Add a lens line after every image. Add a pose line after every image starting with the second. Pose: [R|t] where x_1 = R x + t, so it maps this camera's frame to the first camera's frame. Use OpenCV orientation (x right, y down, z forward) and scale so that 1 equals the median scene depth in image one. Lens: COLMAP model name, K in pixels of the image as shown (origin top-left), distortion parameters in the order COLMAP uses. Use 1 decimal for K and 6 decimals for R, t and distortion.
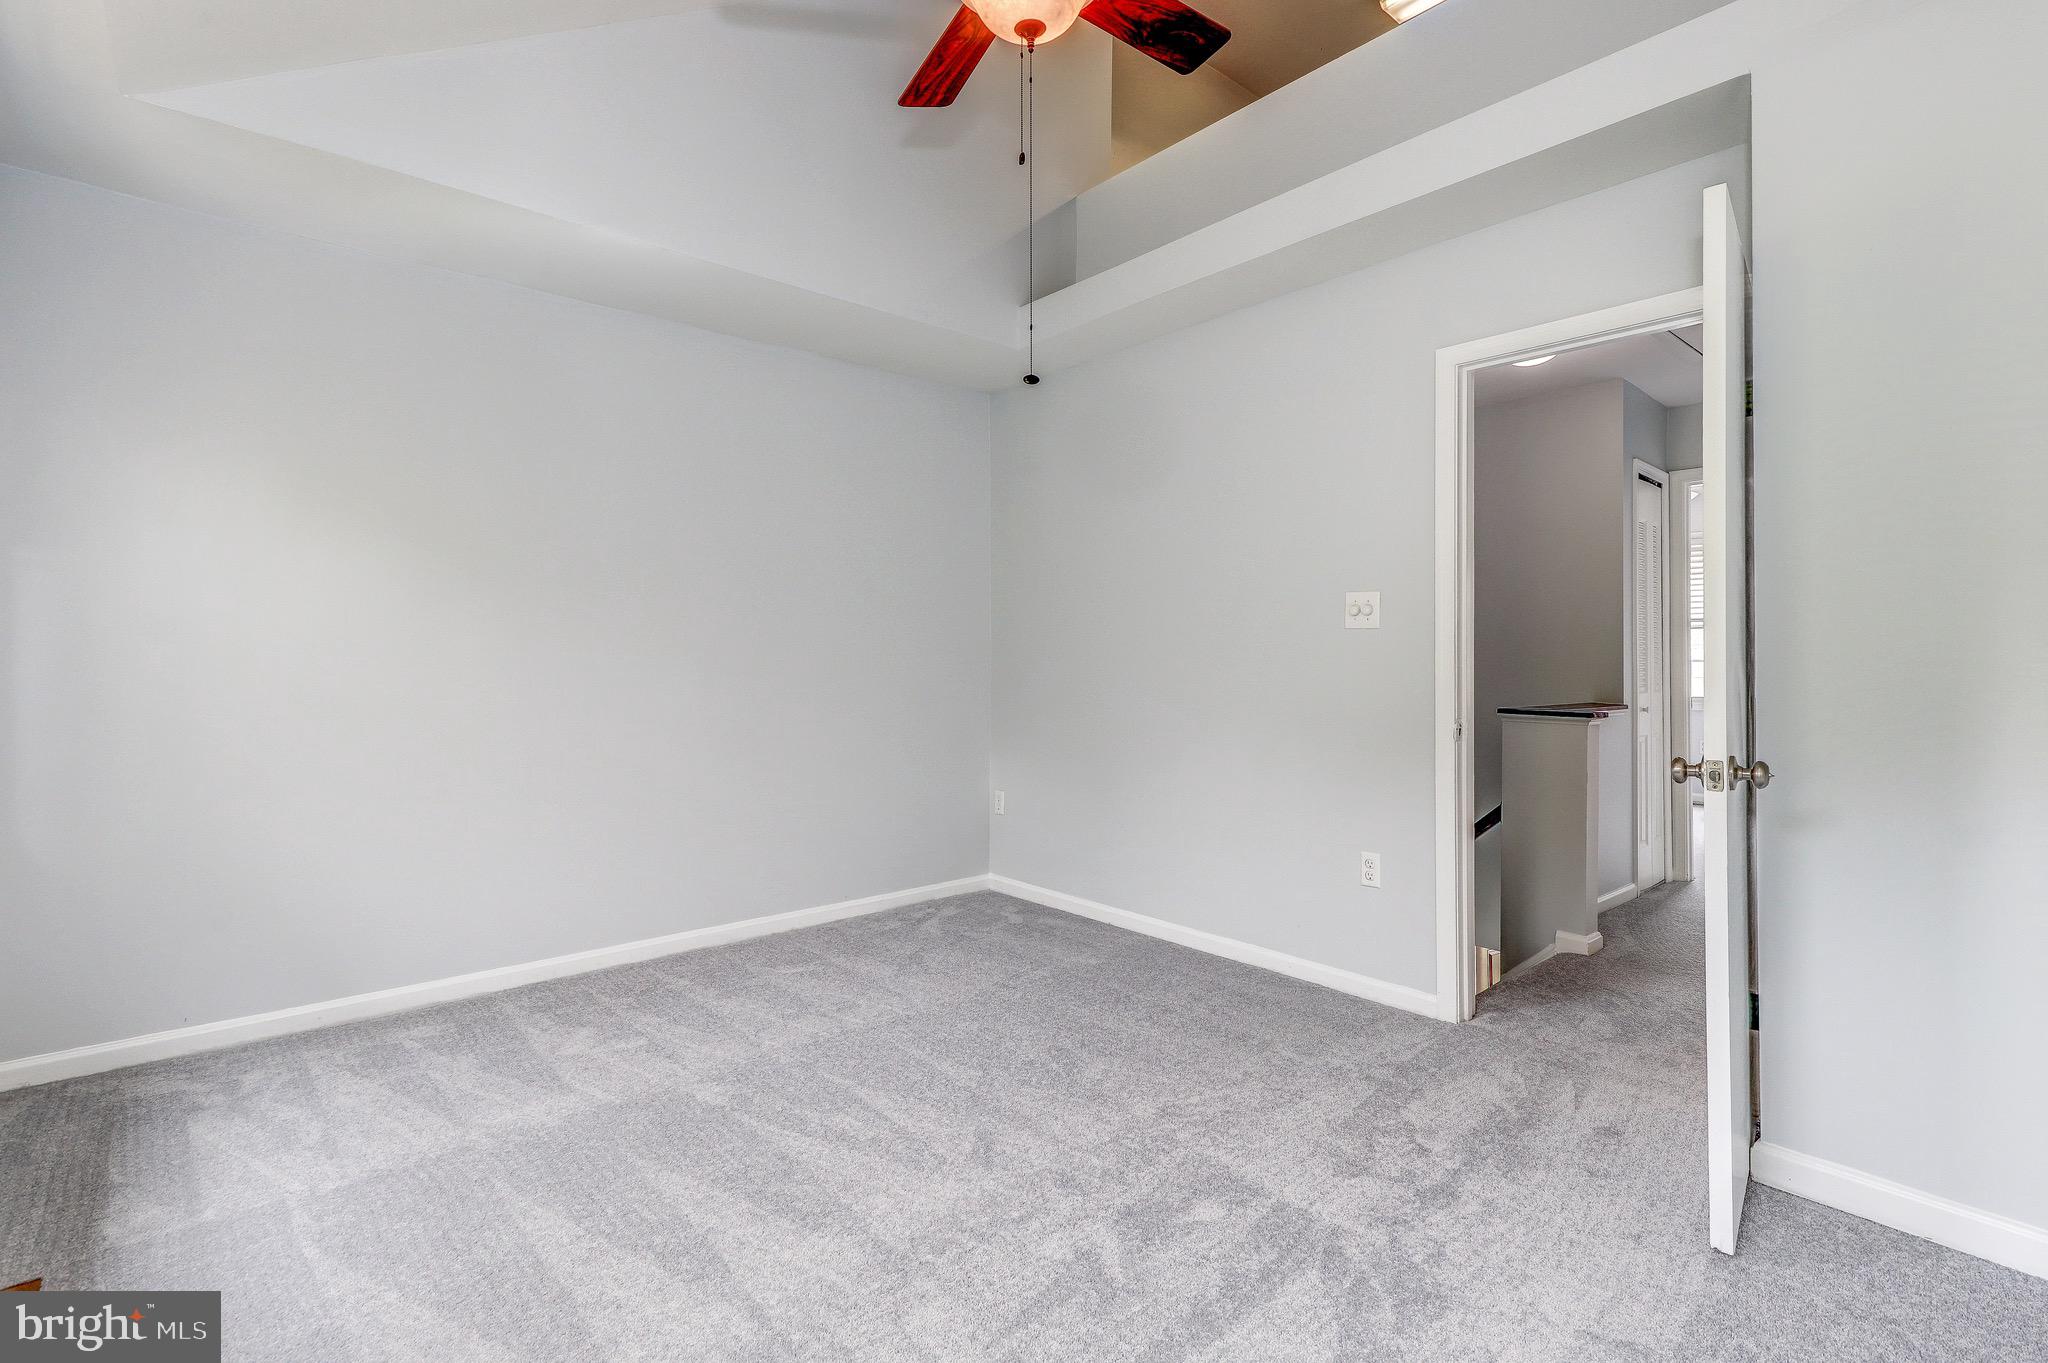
lens RADIAL K [[950.1, 0, 1028.2], [0, 950.1, 663.5], [0, 0, 1]] dist [0.011746, -0.000231]
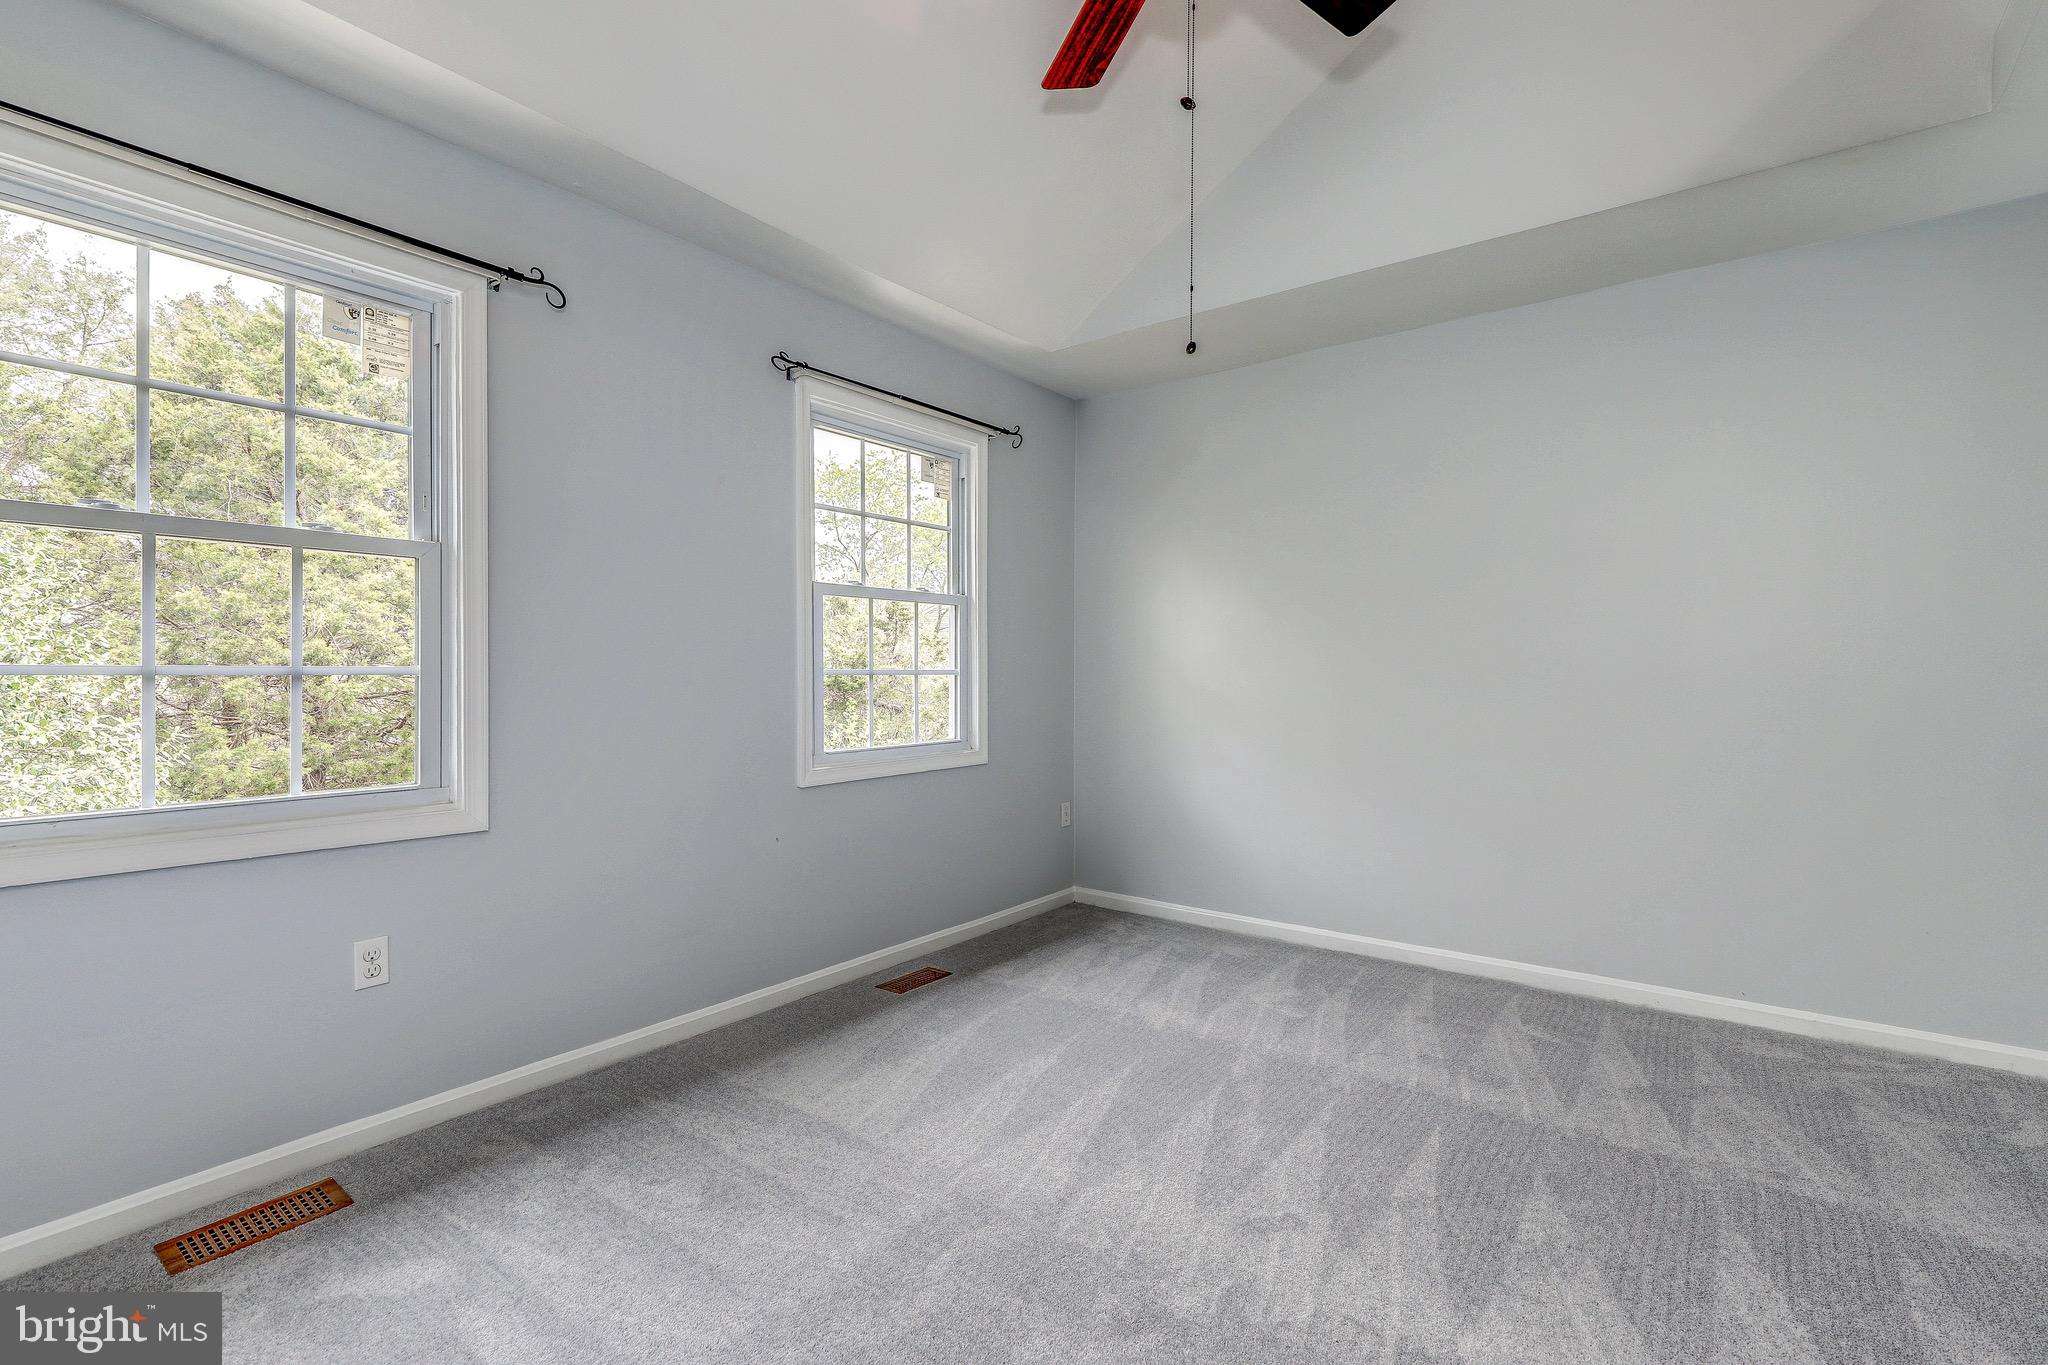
lens RADIAL K [[950.1, 0, 1028.2], [0, 950.1, 664.5], [0, 0, 1]] dist [0.011746, -0.000231]
pose [[0.196776, -0.005145, -0.980435, 0.650748], [-0.000580, 0.999985, -0.005364, 0.002611], [0.980448, 0.001624, 0.196770, 0.521773]]
